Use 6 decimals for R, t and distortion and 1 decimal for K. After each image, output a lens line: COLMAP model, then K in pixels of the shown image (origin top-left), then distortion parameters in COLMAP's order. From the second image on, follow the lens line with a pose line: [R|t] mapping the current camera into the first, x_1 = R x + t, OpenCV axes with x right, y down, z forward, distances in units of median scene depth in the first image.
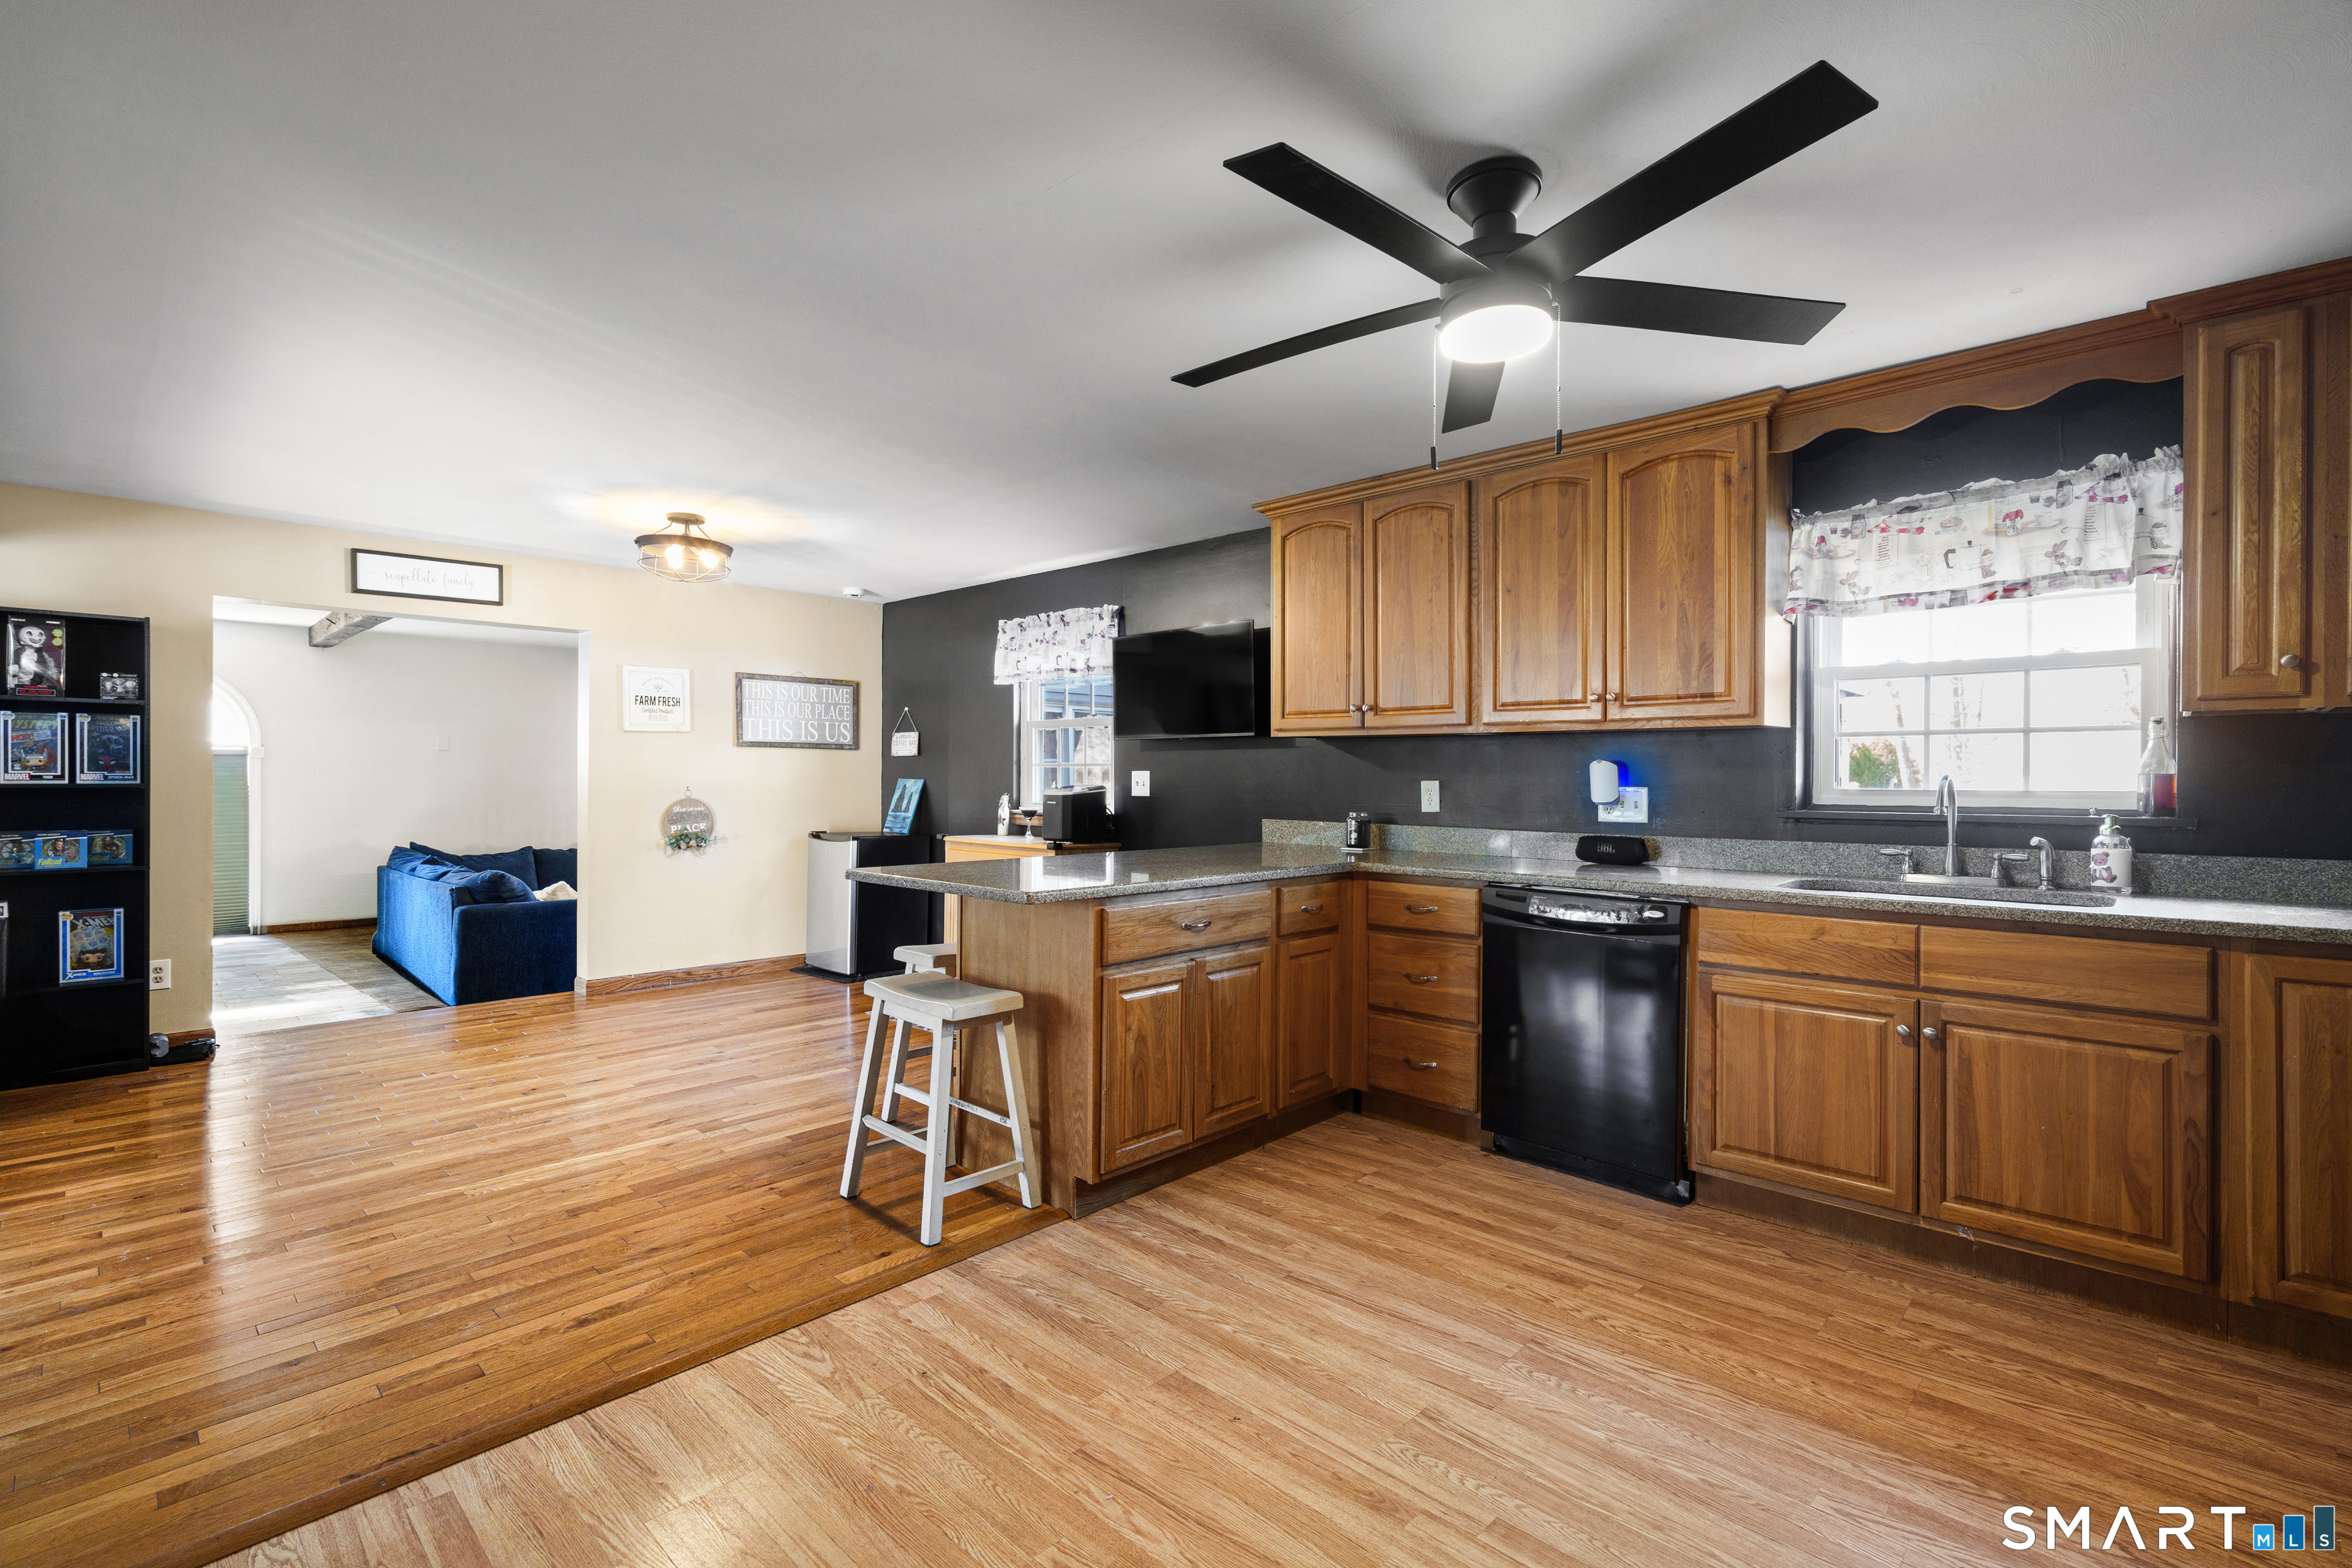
lens RADIAL K [[1067.4, 0, 1177.6], [0, 1067.4, 786.8], [0, 0, 1]] dist [-0.003166, 0.000267]
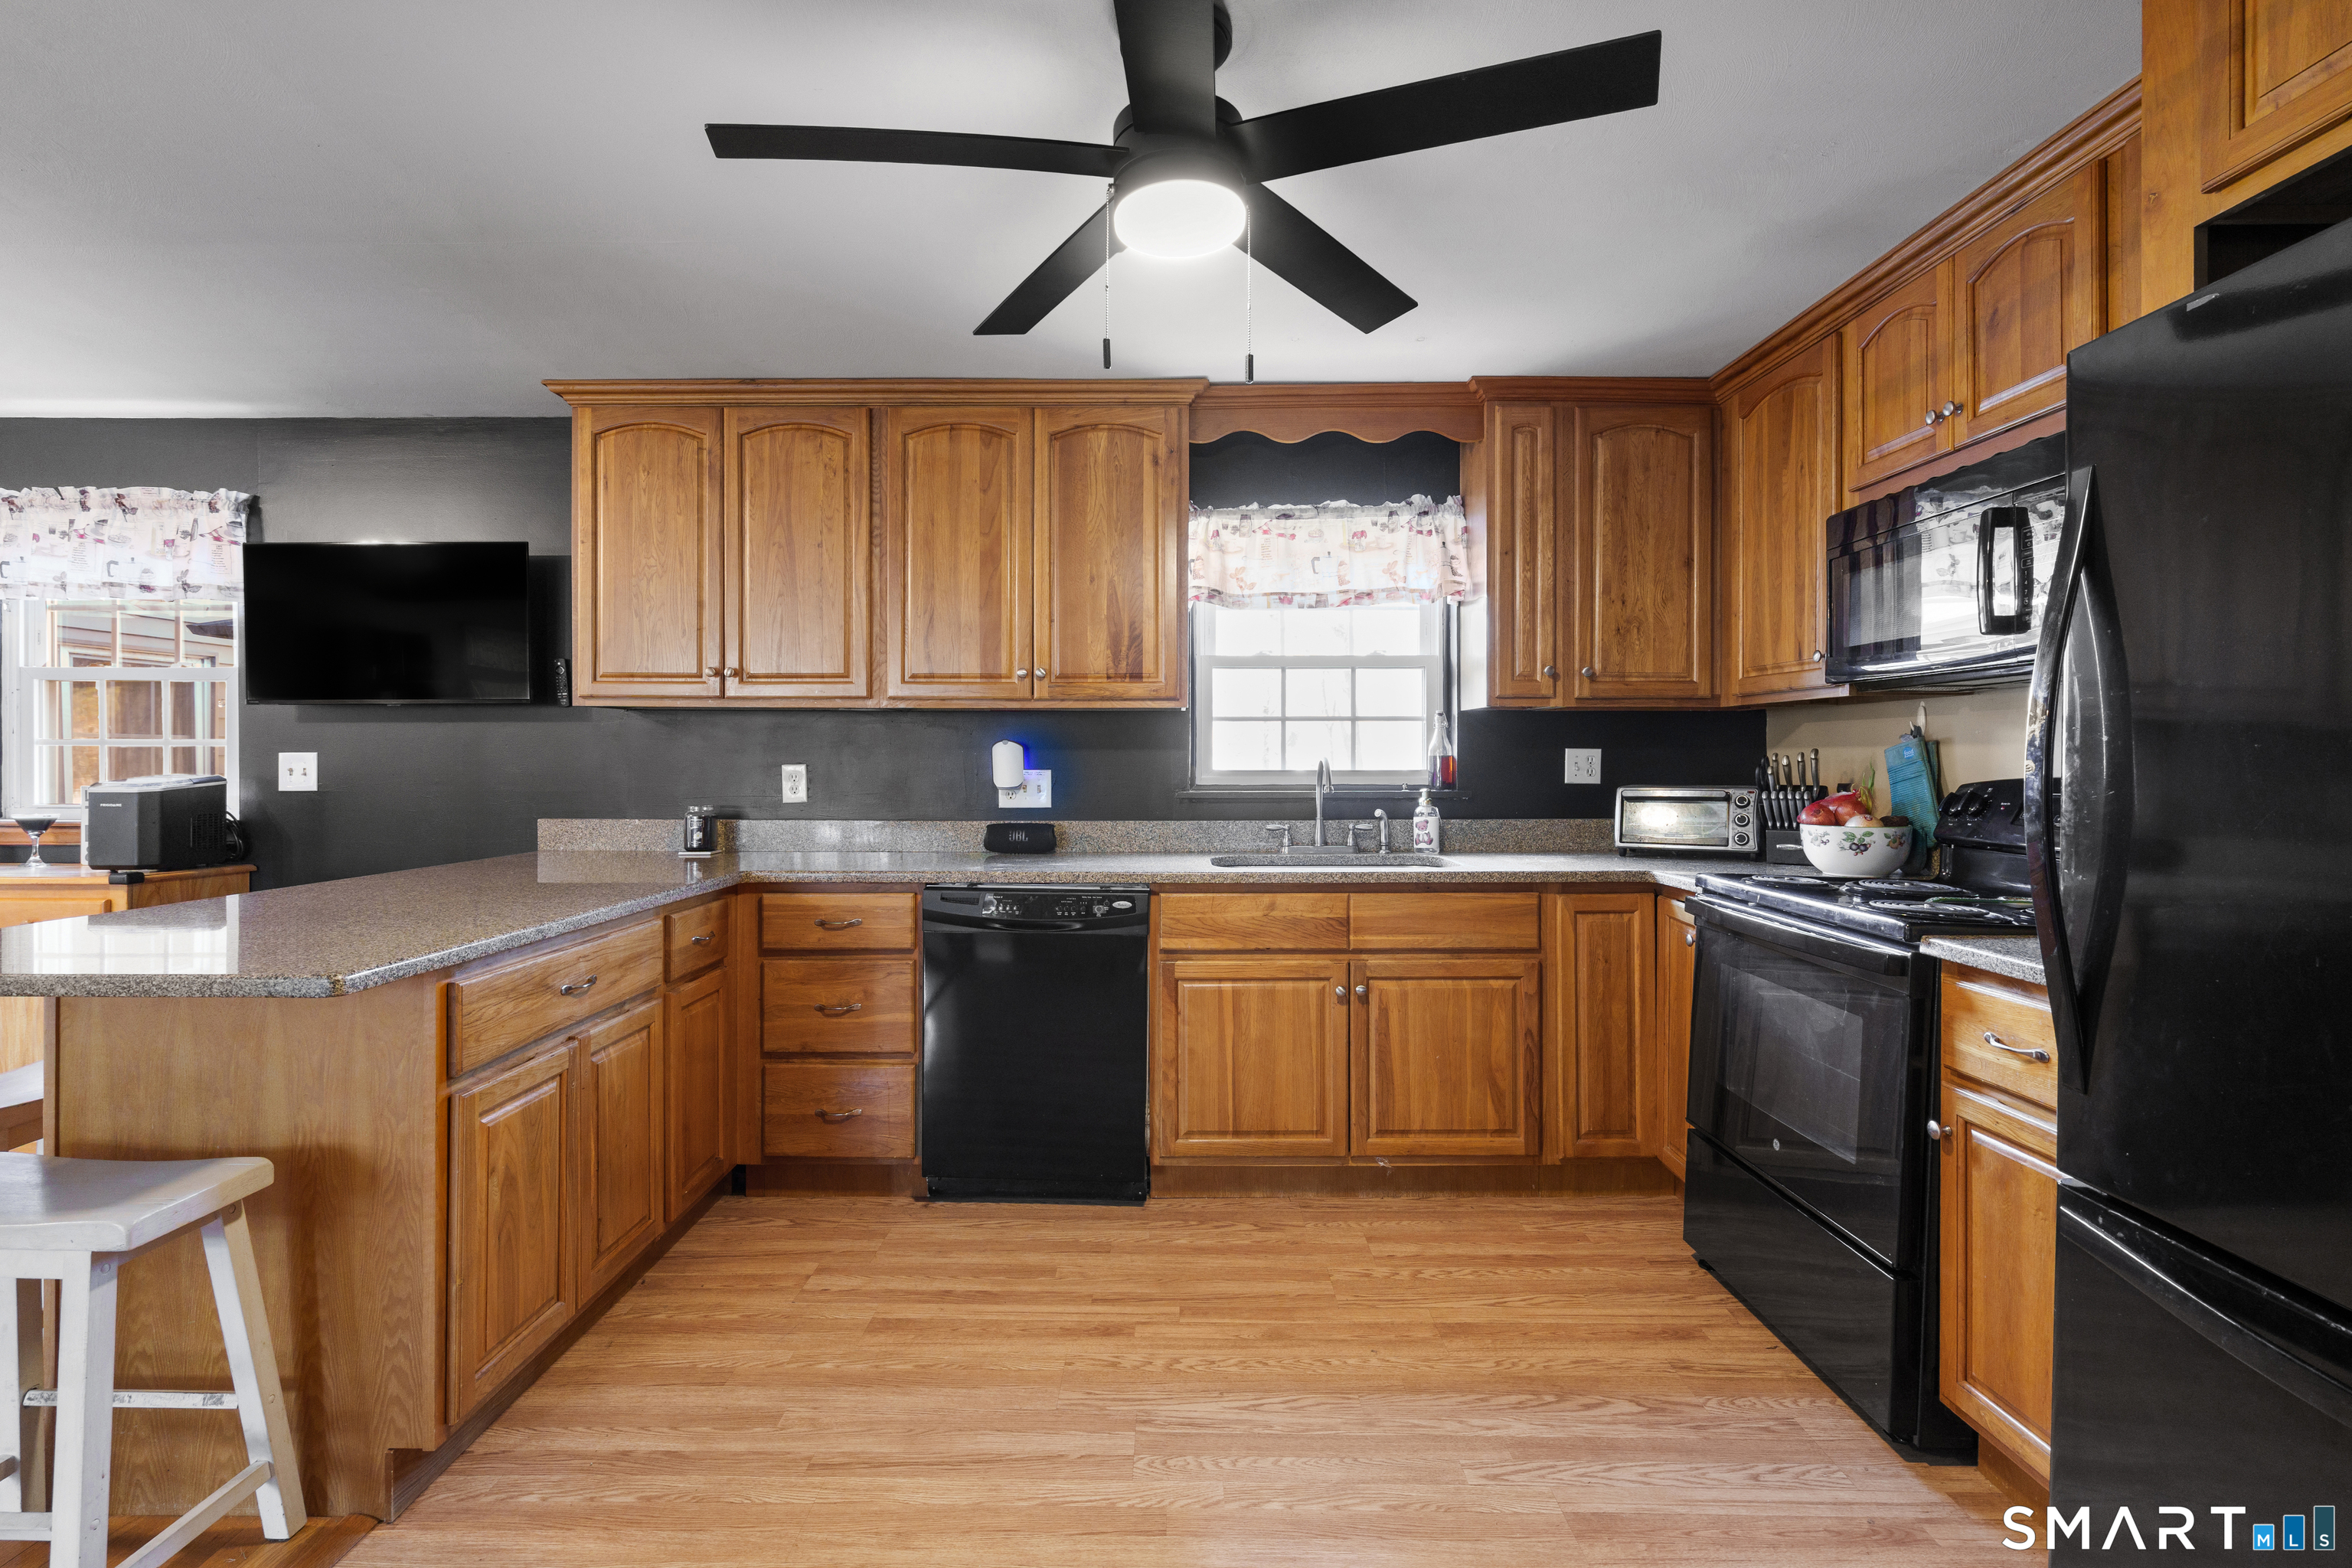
lens RADIAL K [[1096.6, 0, 1173.0], [0, 1096.6, 764.6], [0, 0, 1]] dist [-0.014628, 0.006714]
pose [[0.725611, -0.006846, 0.688071, -0.187997], [0.009061, 0.999959, 0.000395, -0.004694], [-0.688045, 0.005948, 0.725643, 0.265077]]
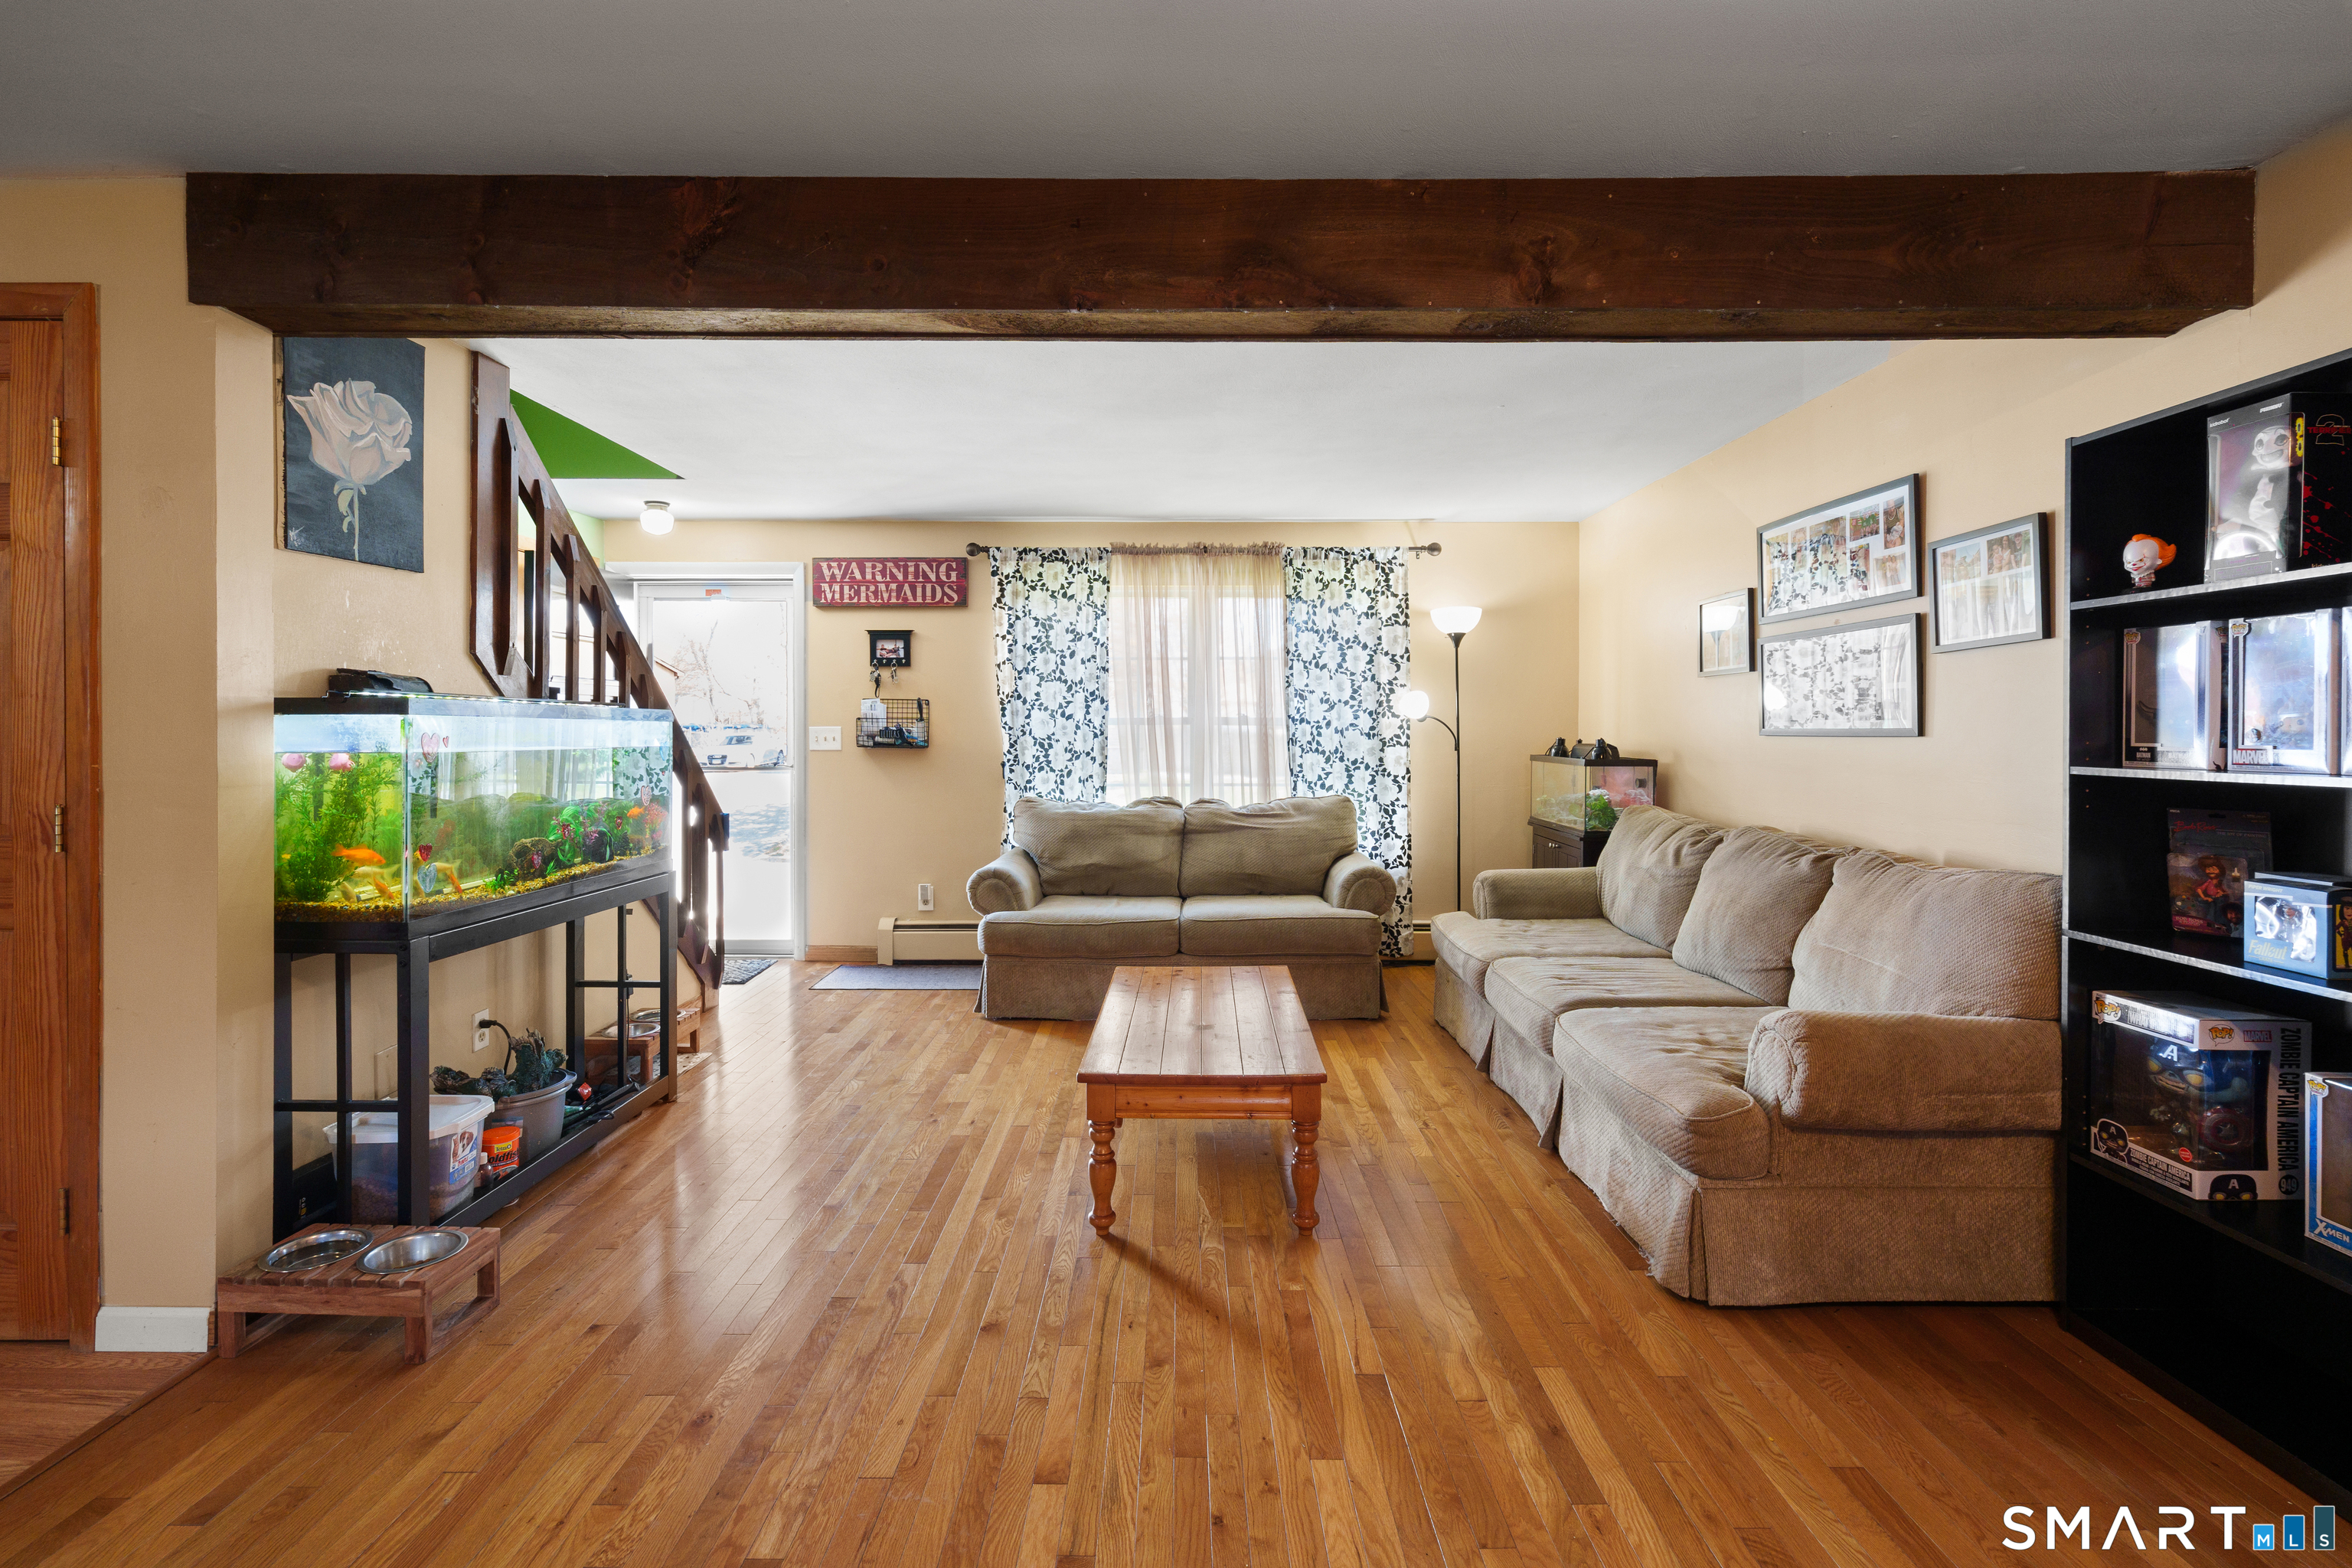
lens RADIAL K [[1081.8, 0, 1181.3], [0, 1081.8, 741.3], [0, 0, 1]] dist [0.000449, 0.000026]
pose [[-0.726146, 0.002211, -0.687537, -0.582961], [-0.010467, 0.999843, 0.014270, -0.024706], [0.687461, 0.017559, -0.726009, 1.396018]]
